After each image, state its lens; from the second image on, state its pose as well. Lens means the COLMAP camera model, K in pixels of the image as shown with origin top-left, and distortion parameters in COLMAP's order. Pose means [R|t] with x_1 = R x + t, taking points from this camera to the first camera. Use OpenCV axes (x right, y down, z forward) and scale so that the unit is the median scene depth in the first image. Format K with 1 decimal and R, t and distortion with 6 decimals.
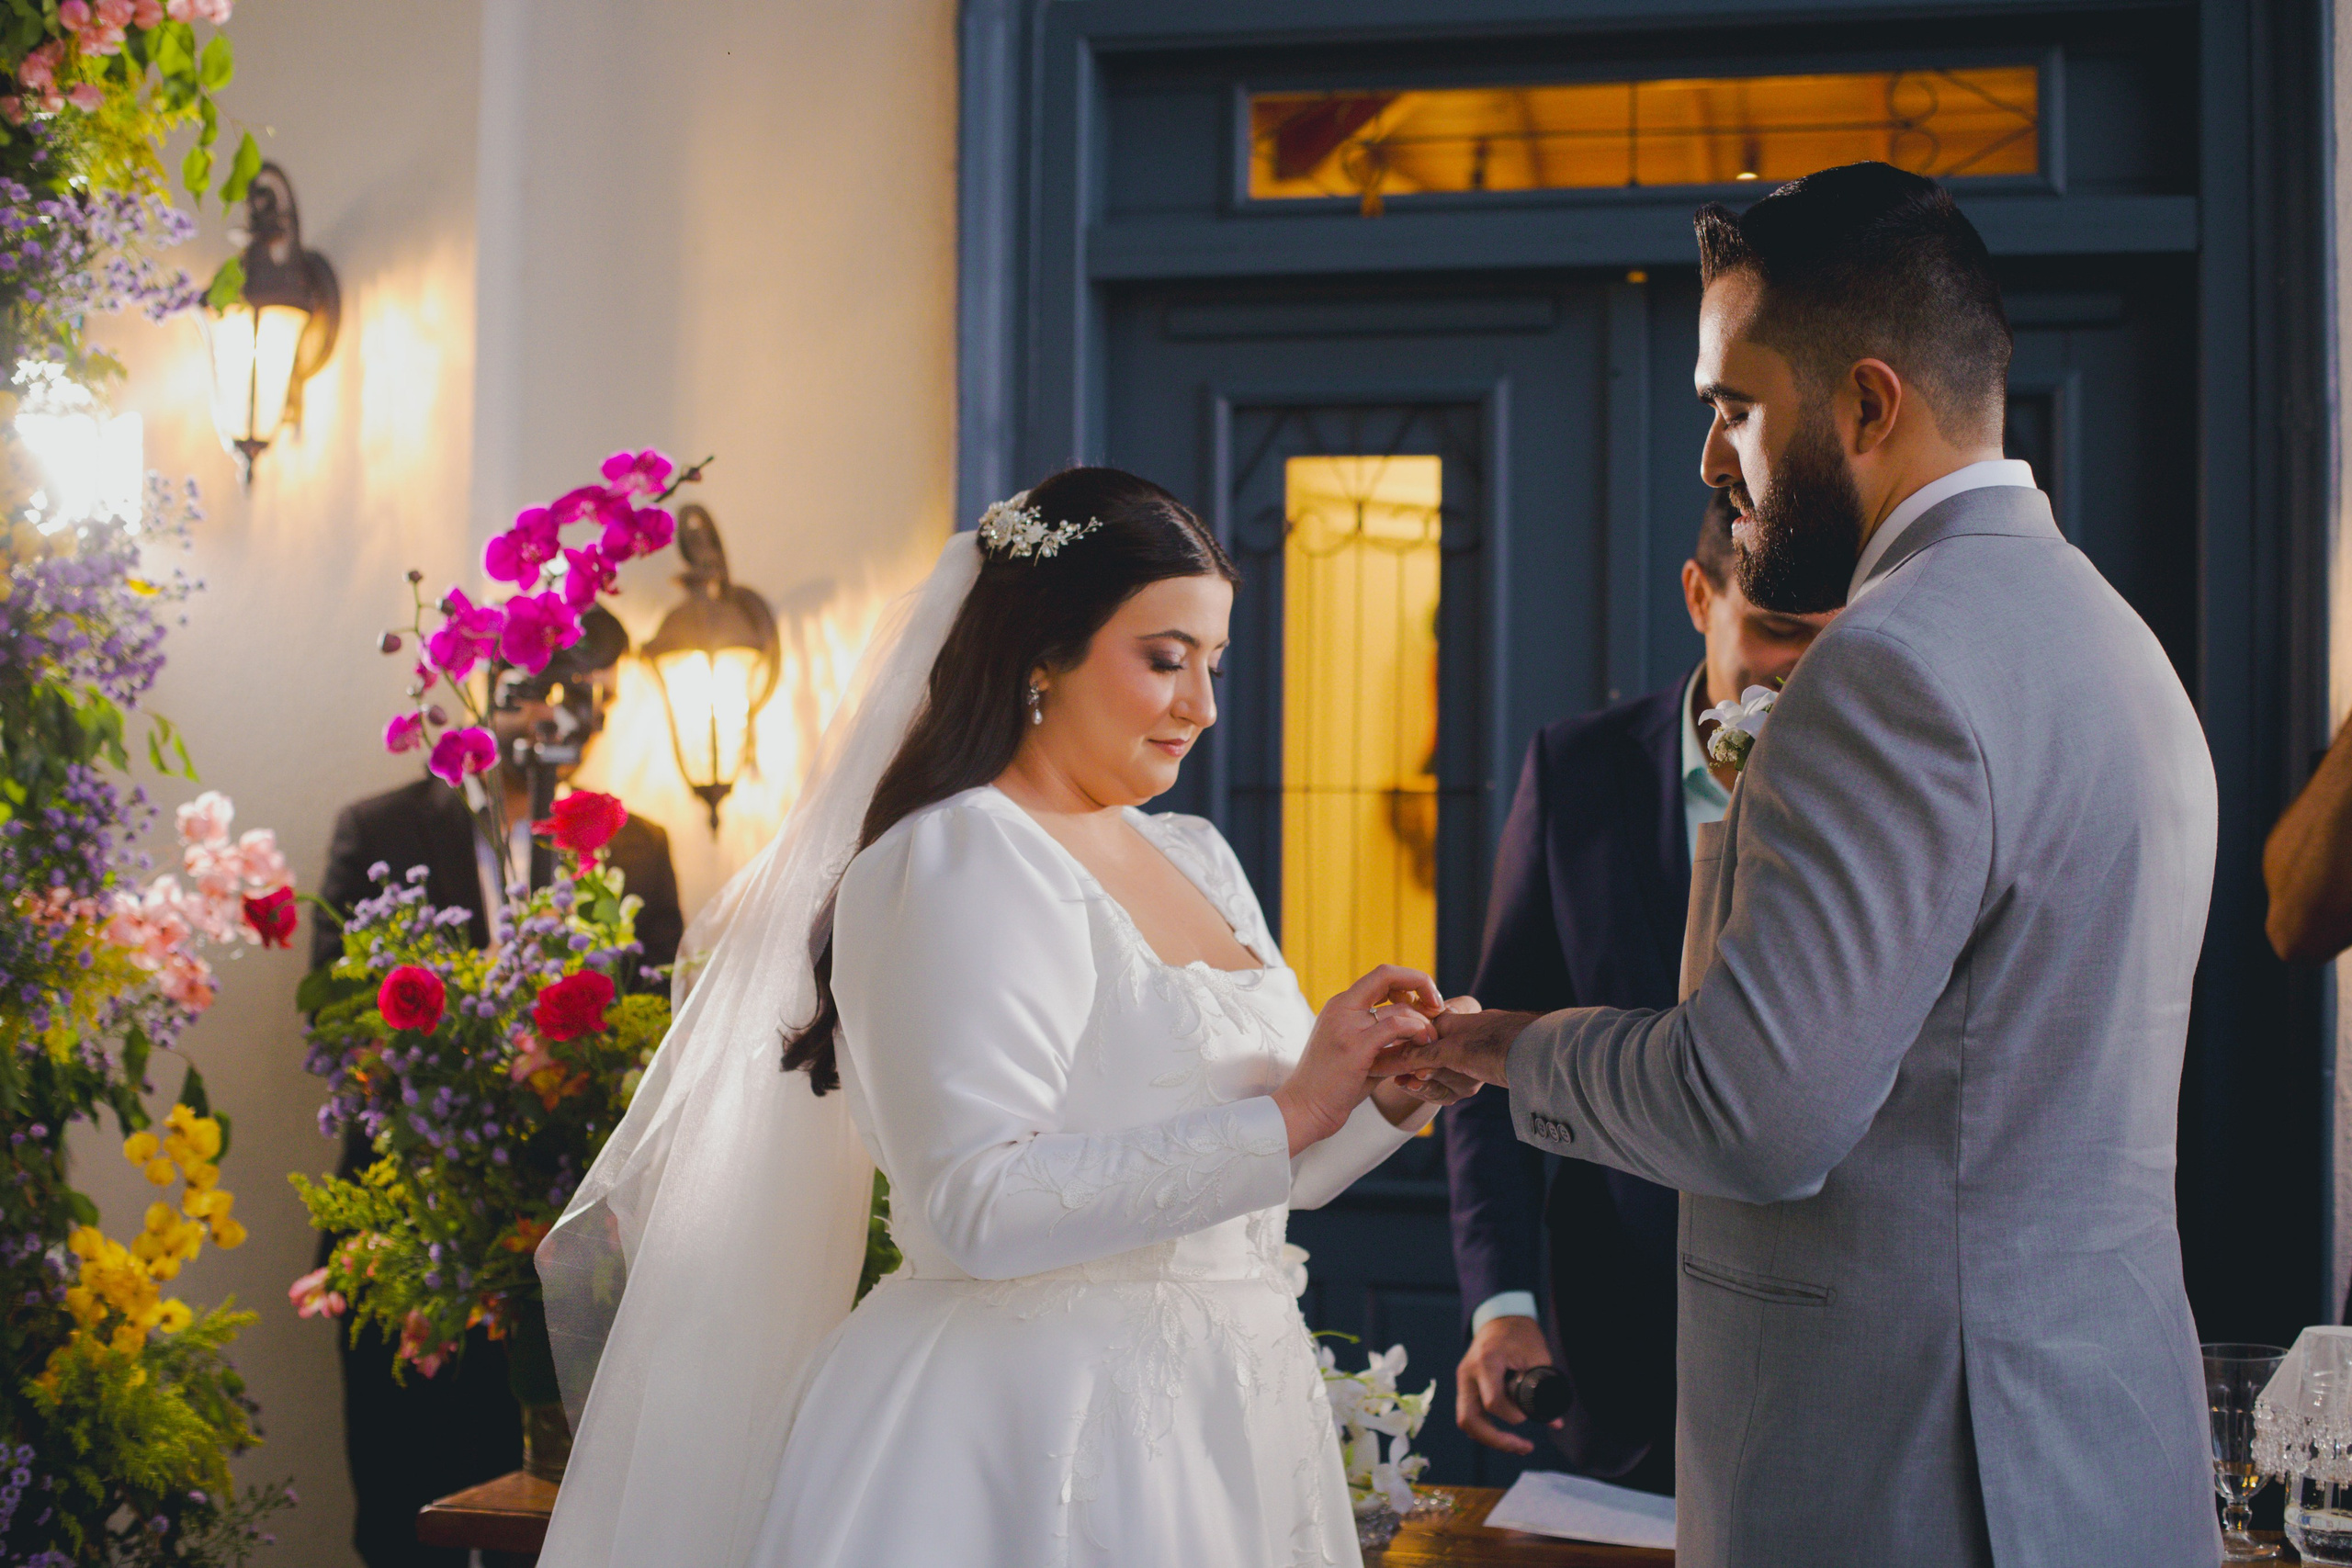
lens RADIAL K [[3413.0, 0, 1177.1], [0, 3413.0, 755.6], [0, 0, 1]] dist [-0.165831, 0.114432]
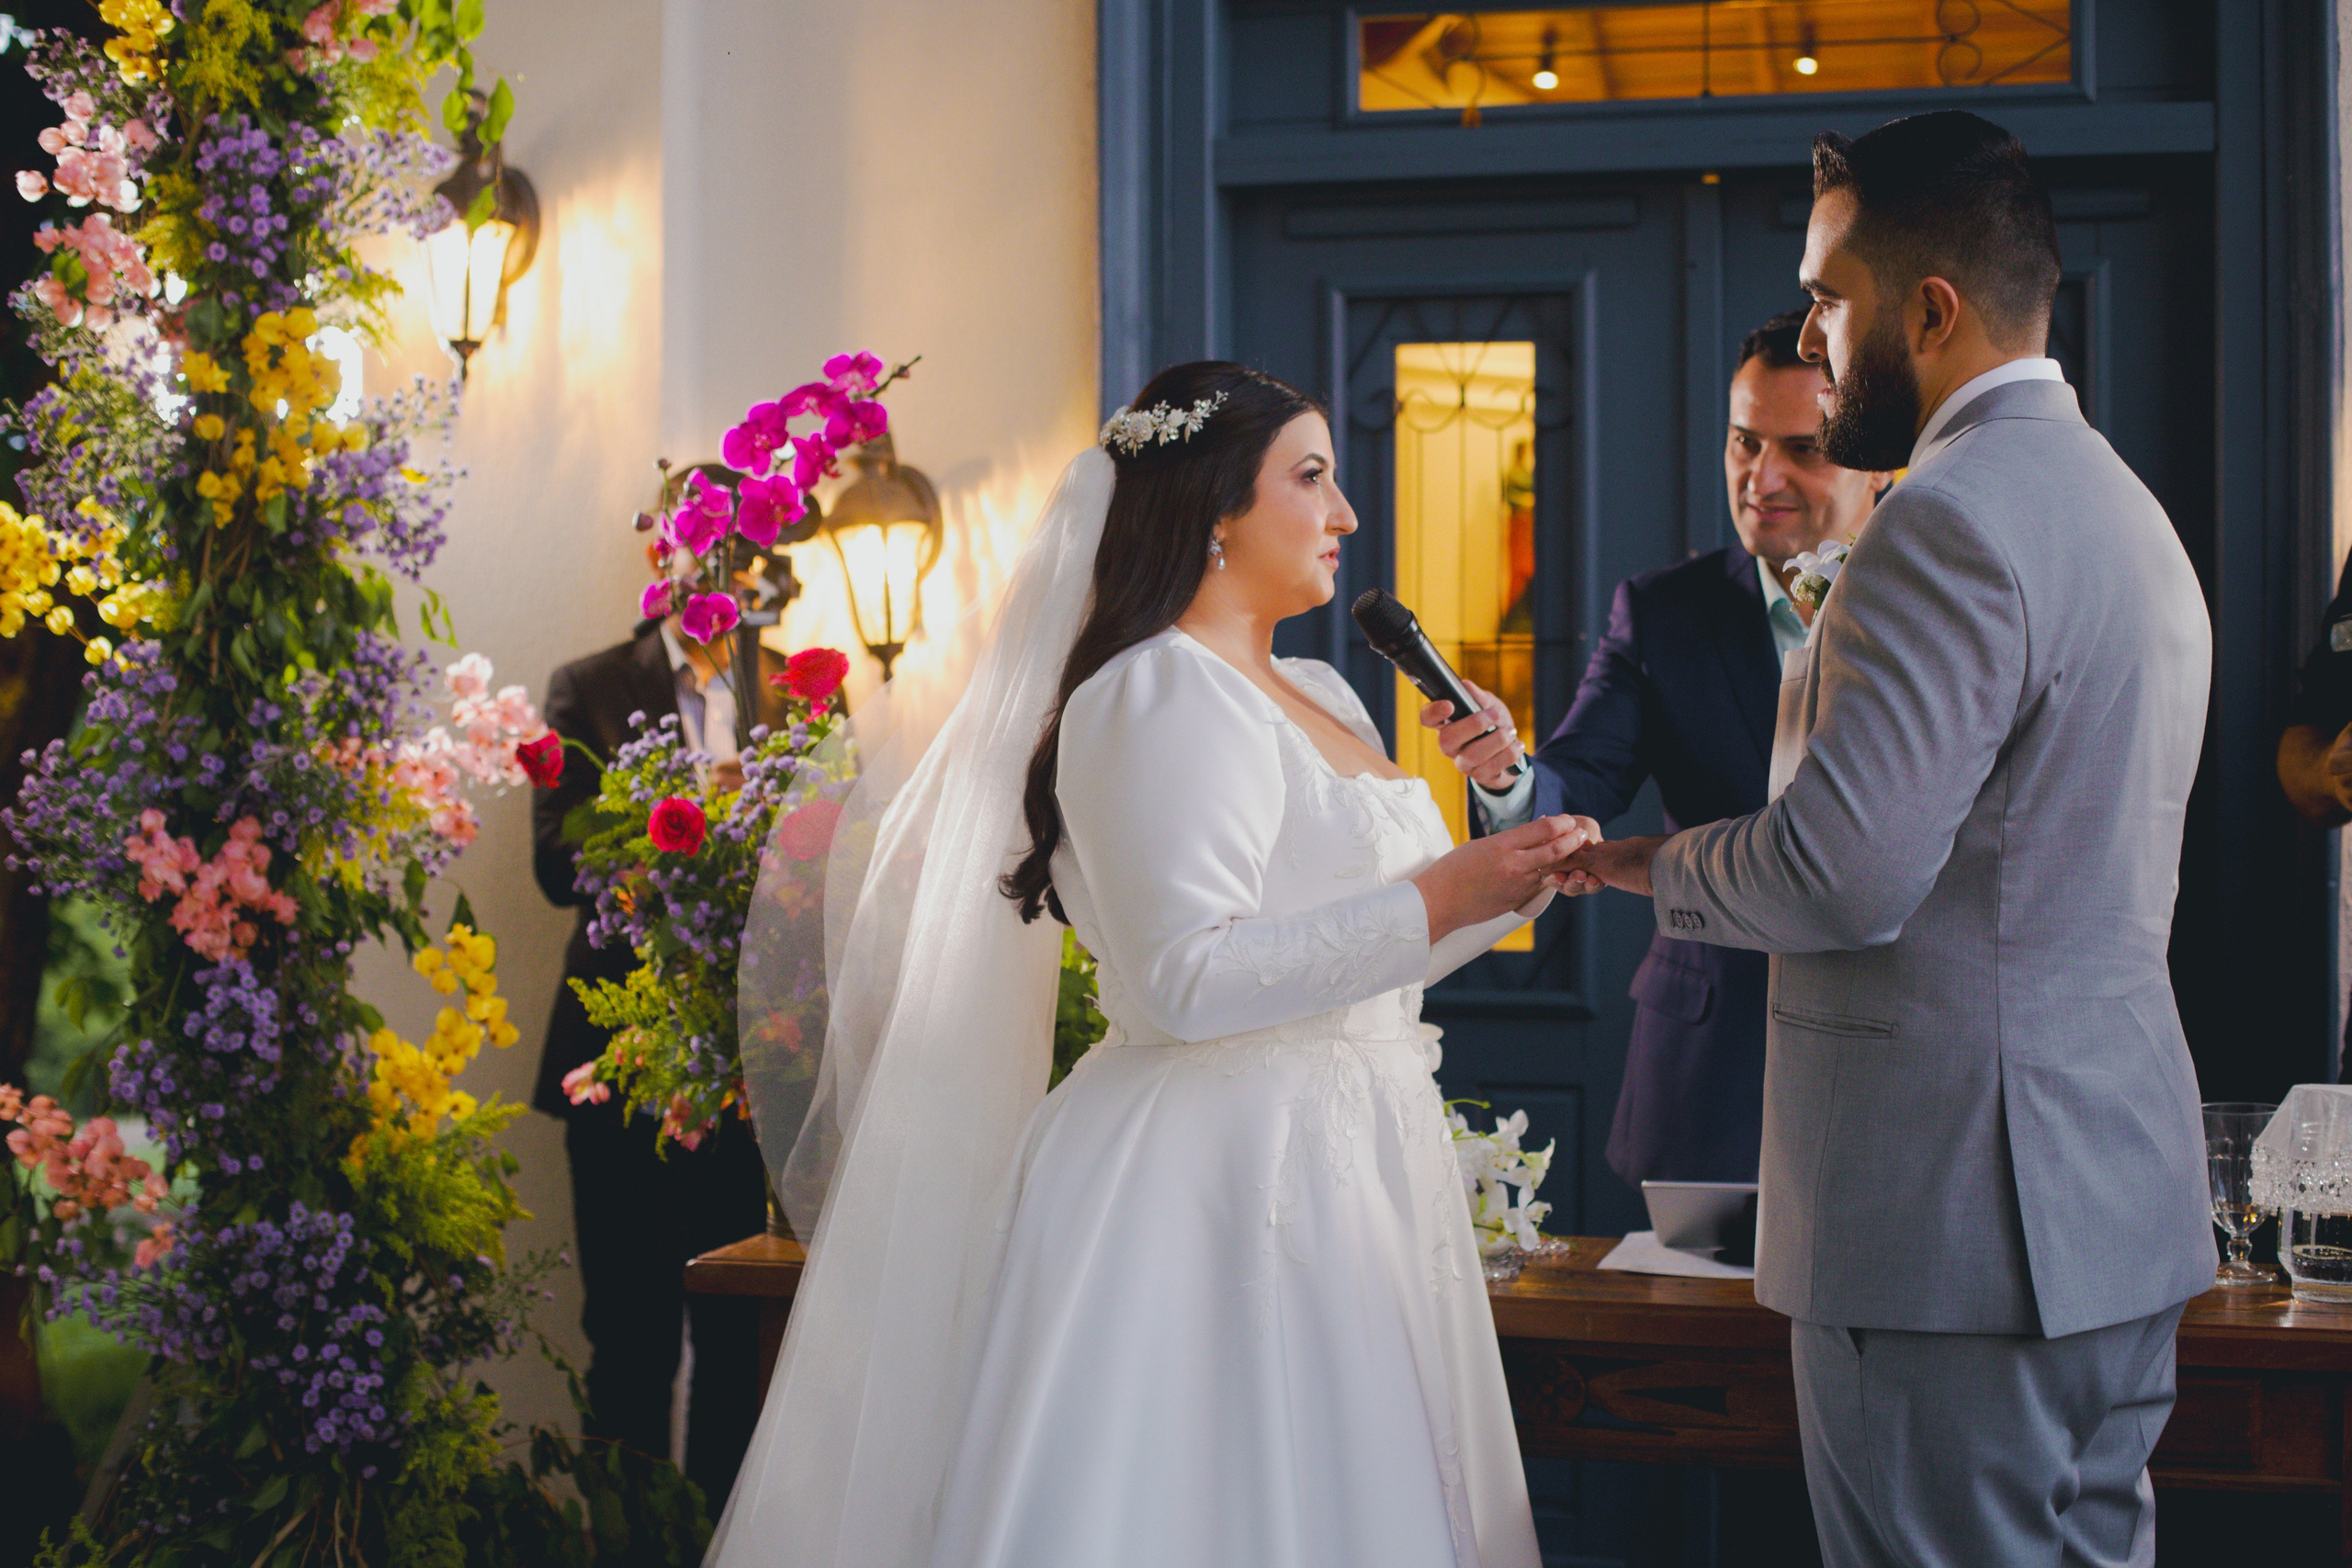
lens RADIAL K [[3434.4, 0, 1132.5], [0, 3434.4, 786.7], [0, 0, 1]] dist [-0.139988, 0.017891]
pose [[0.999616, -0.010718, -0.025571, -0.035503], [0.011930, 0.998788, 0.047746, 0.003399], [0.025028, -0.048033, 0.998532, -0.168010]]
